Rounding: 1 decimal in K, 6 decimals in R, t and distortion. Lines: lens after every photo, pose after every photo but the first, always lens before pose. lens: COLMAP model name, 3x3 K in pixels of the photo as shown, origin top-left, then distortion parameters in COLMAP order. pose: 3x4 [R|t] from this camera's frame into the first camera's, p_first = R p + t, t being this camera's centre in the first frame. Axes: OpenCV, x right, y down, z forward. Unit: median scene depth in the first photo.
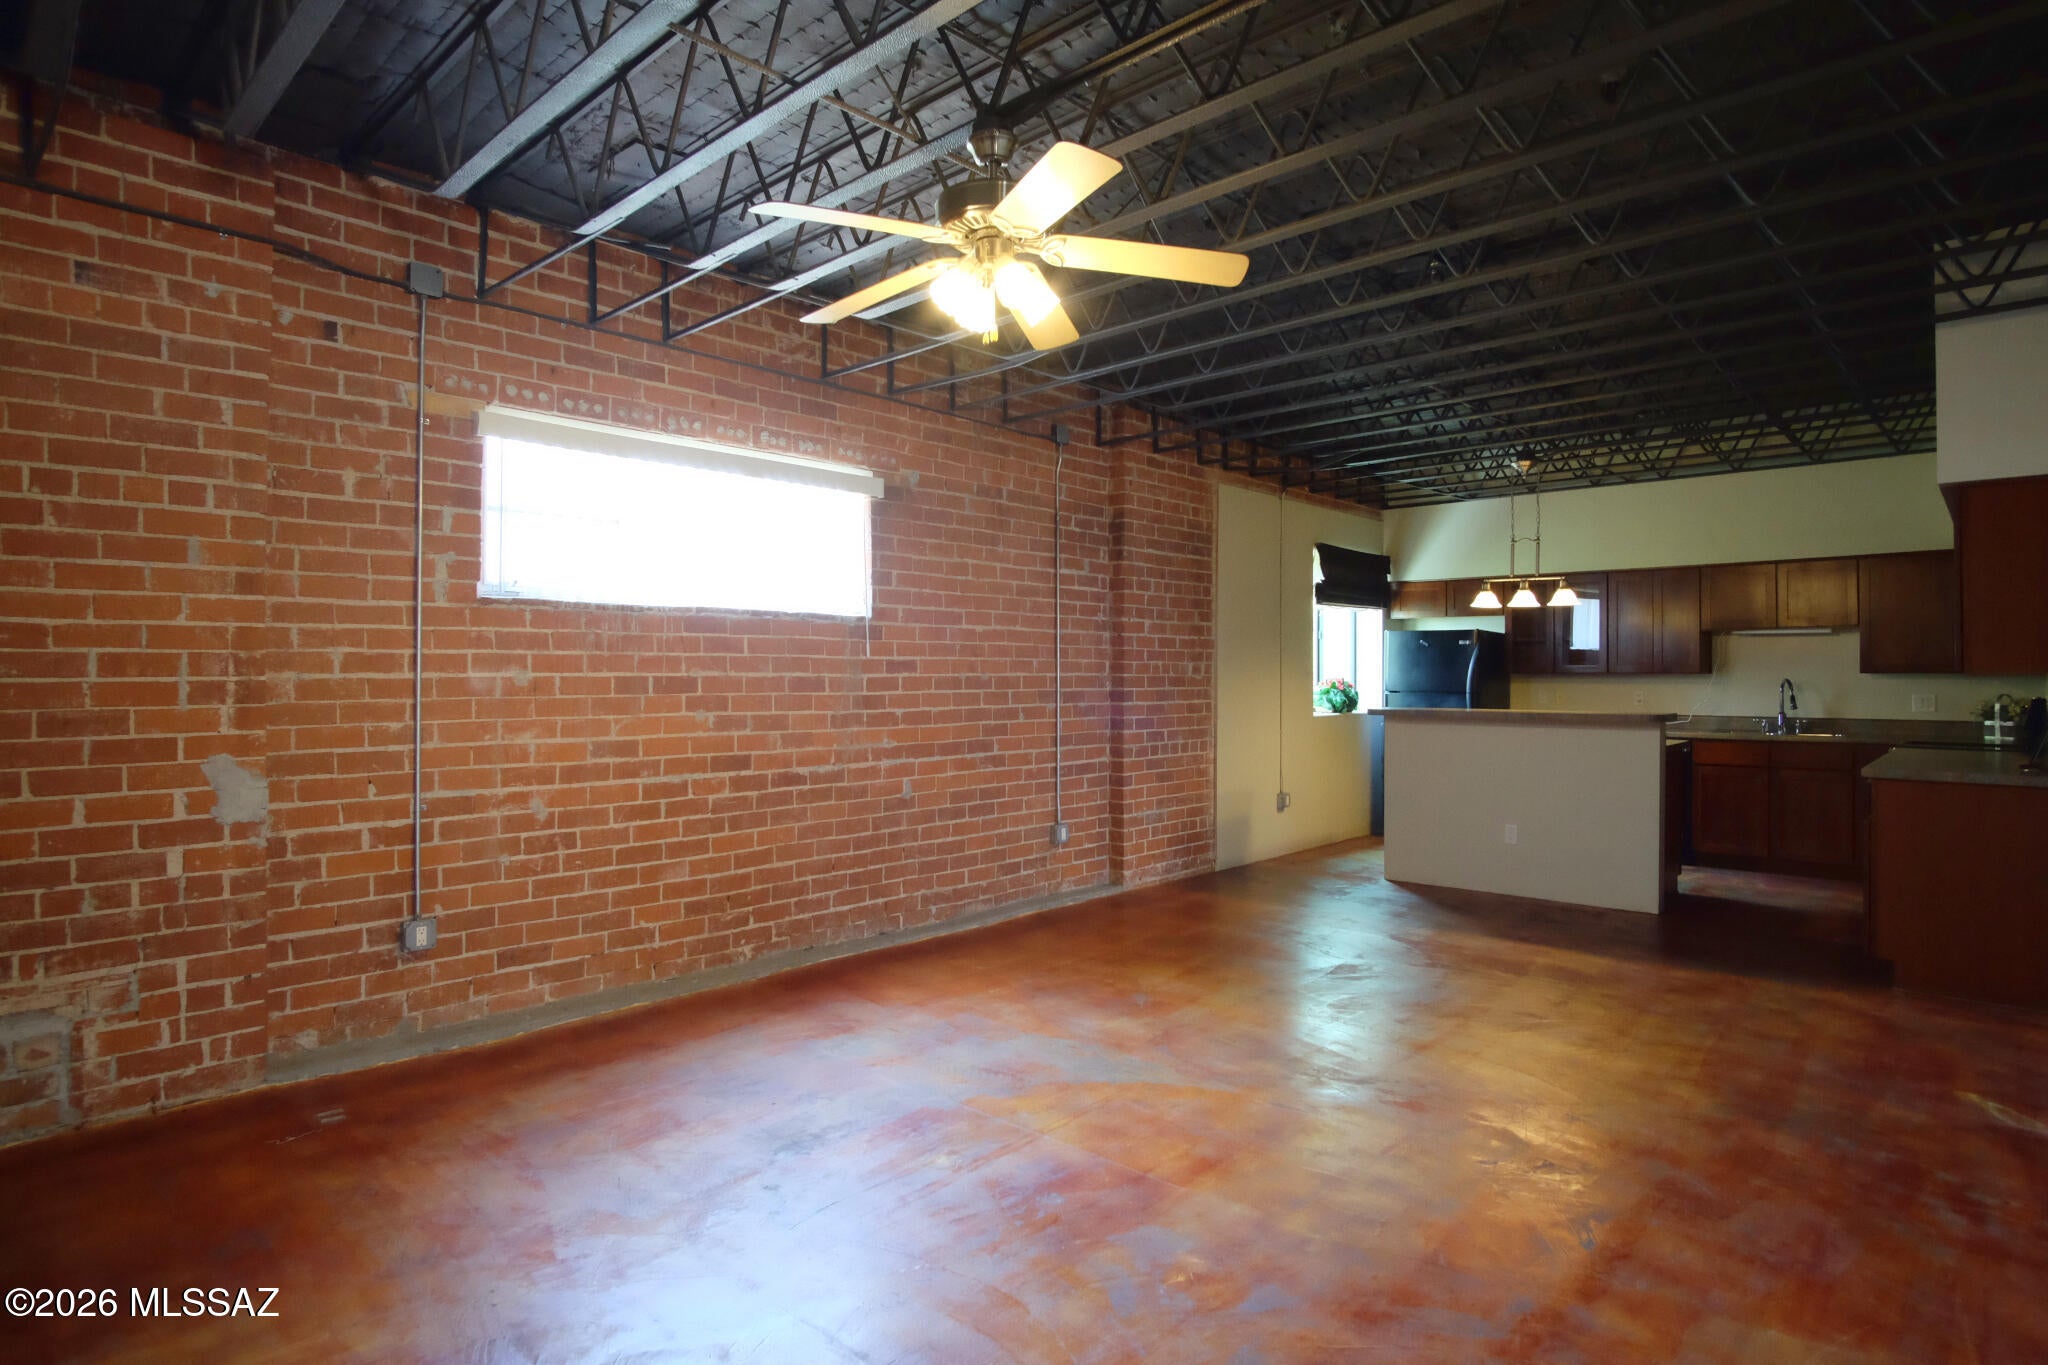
lens RADIAL K [[1095.8, 0, 1025.9], [0, 1095.8, 669.8], [0, 0, 1]] dist [-0.033944, 0.004812]
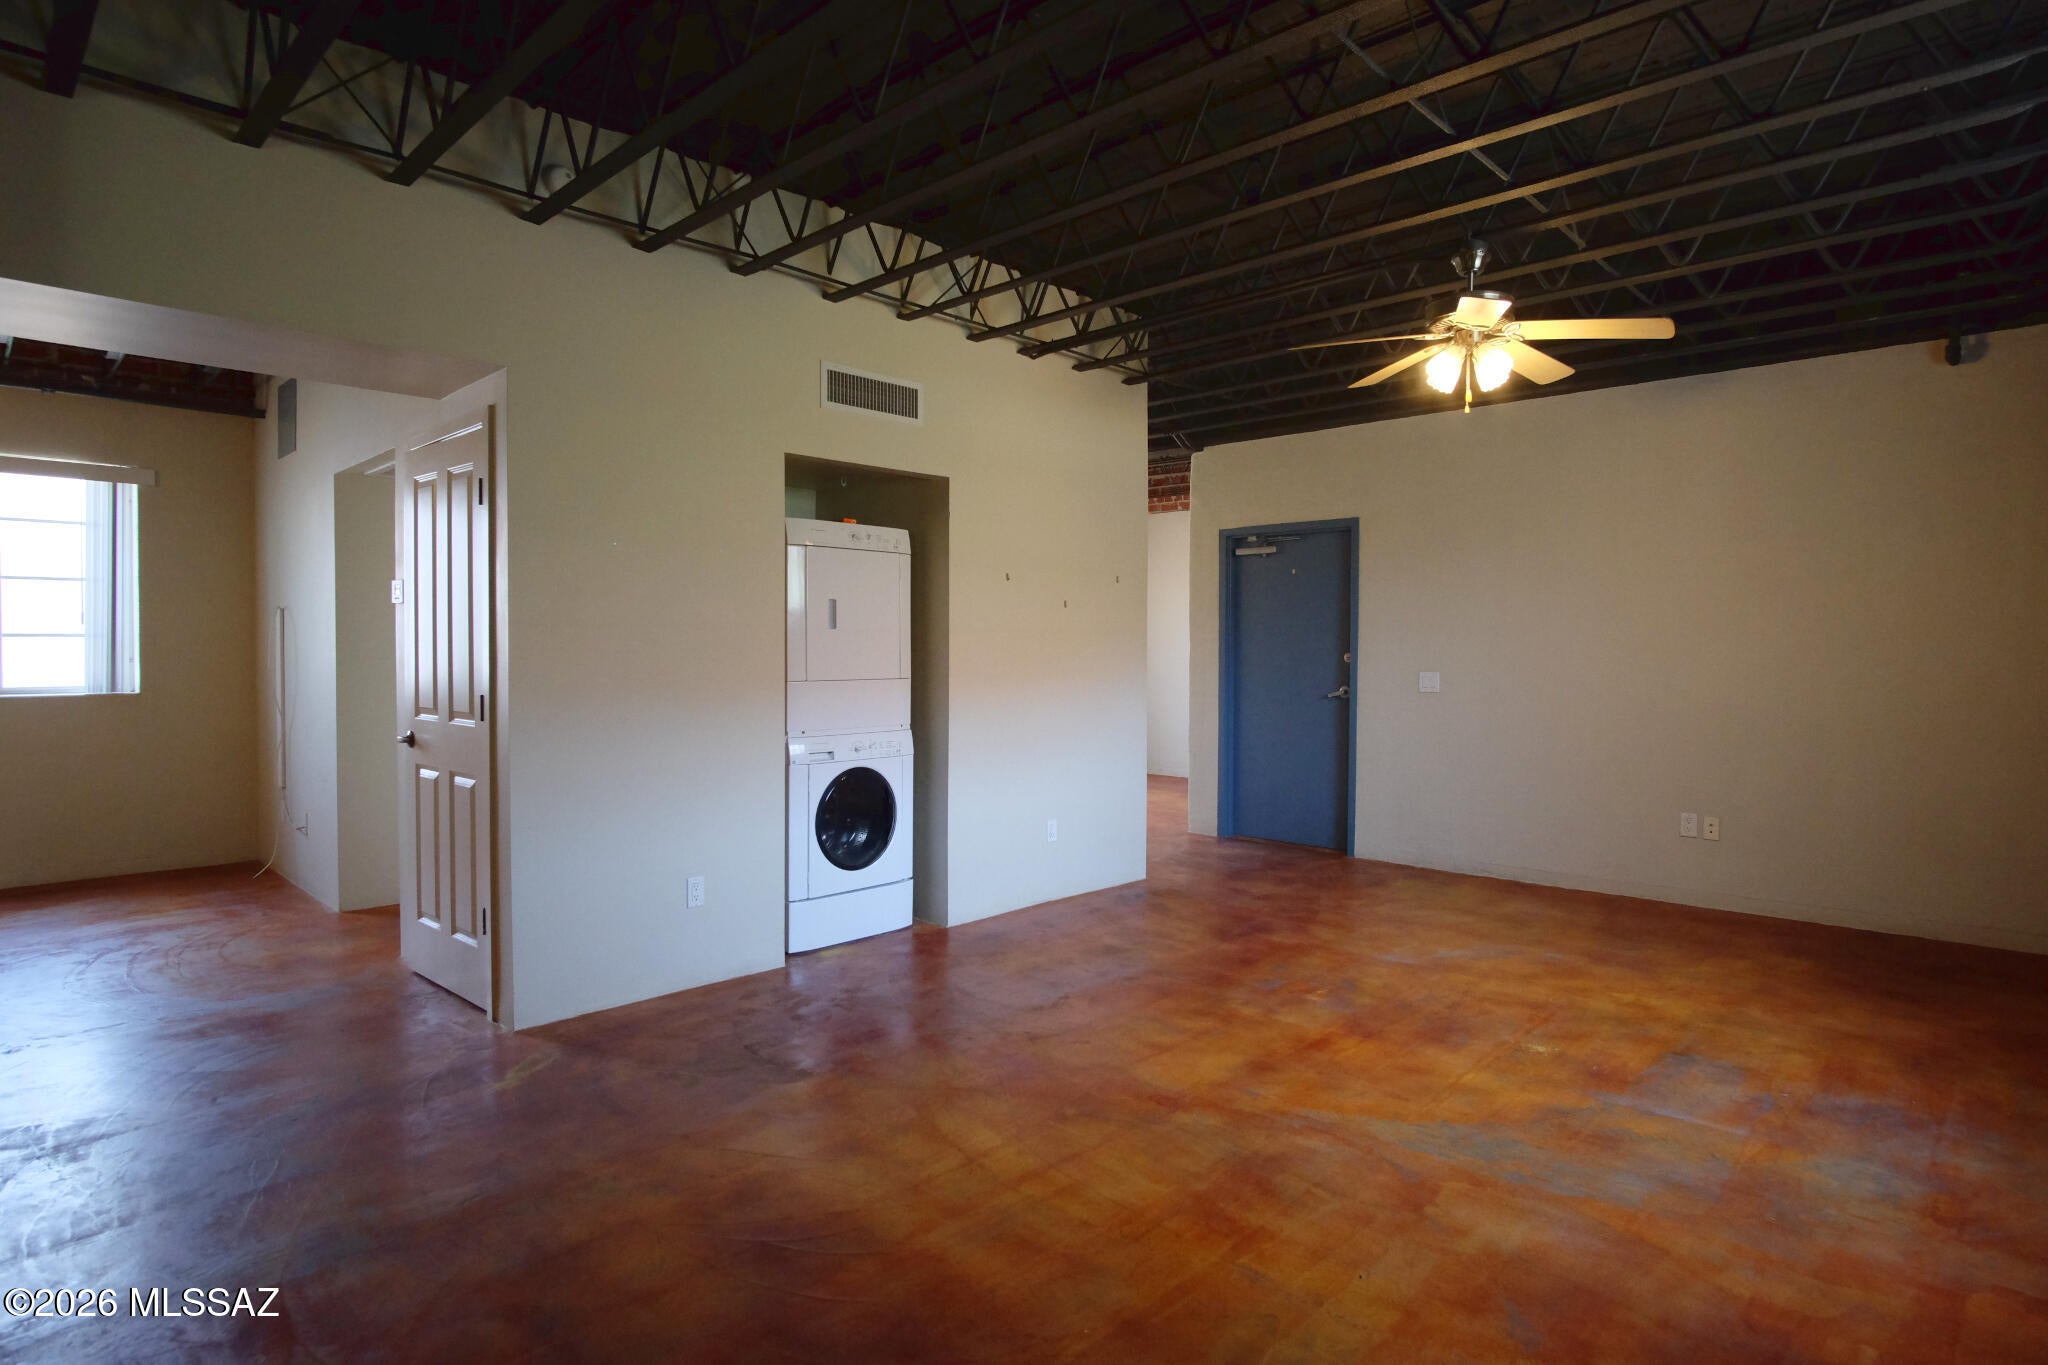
lens RADIAL K [[1095.8, 0, 1024.0], [0, 1095.8, 675.4], [0, 0, 1]] dist [-0.033944, 0.004812]
pose [[-0.999799, -0.006270, 0.019064, 0.268850], [-0.005734, 0.999590, 0.028063, 0.007586], [-0.019232, 0.027948, -0.999424, 1.257700]]
